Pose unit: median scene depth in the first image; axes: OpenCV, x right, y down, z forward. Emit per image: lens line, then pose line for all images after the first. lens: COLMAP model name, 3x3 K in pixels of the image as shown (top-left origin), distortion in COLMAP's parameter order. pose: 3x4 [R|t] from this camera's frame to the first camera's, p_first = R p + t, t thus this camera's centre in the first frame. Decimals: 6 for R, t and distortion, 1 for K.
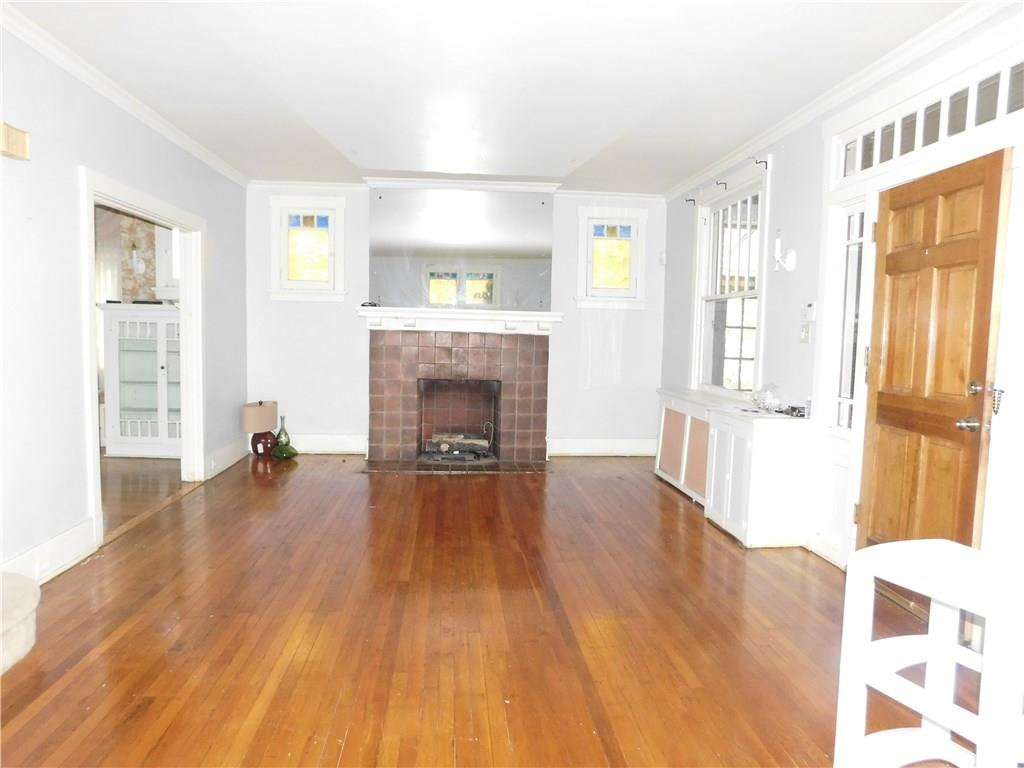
lens RADIAL K [[733.5, 0, 512.0], [0, 733.5, 384.0], [0, 0, 1]] dist [0.052344, 0.003037]
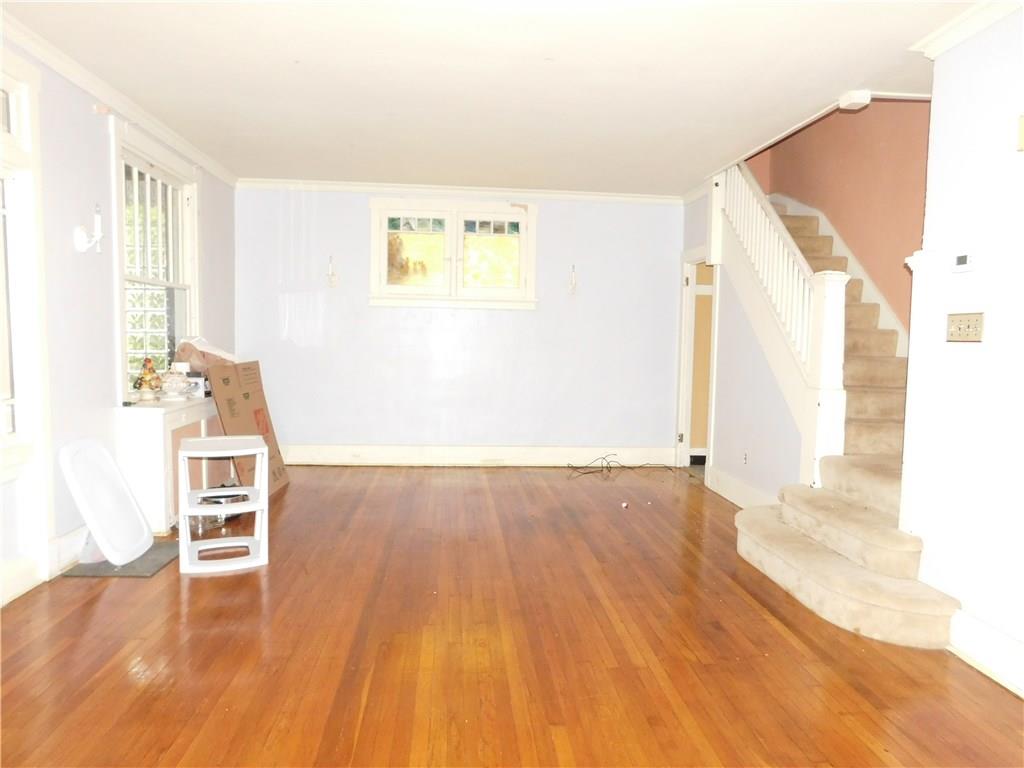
lens RADIAL K [[733.5, 0, 512.0], [0, 733.5, 384.0], [0, 0, 1]] dist [0.052344, 0.003037]
pose [[-0.999129, -0.041732, 0.000726, -0.116512], [-0.041262, 0.990201, 0.133418, -0.143611], [-0.006286, 0.133272, -0.991060, 1.971308]]
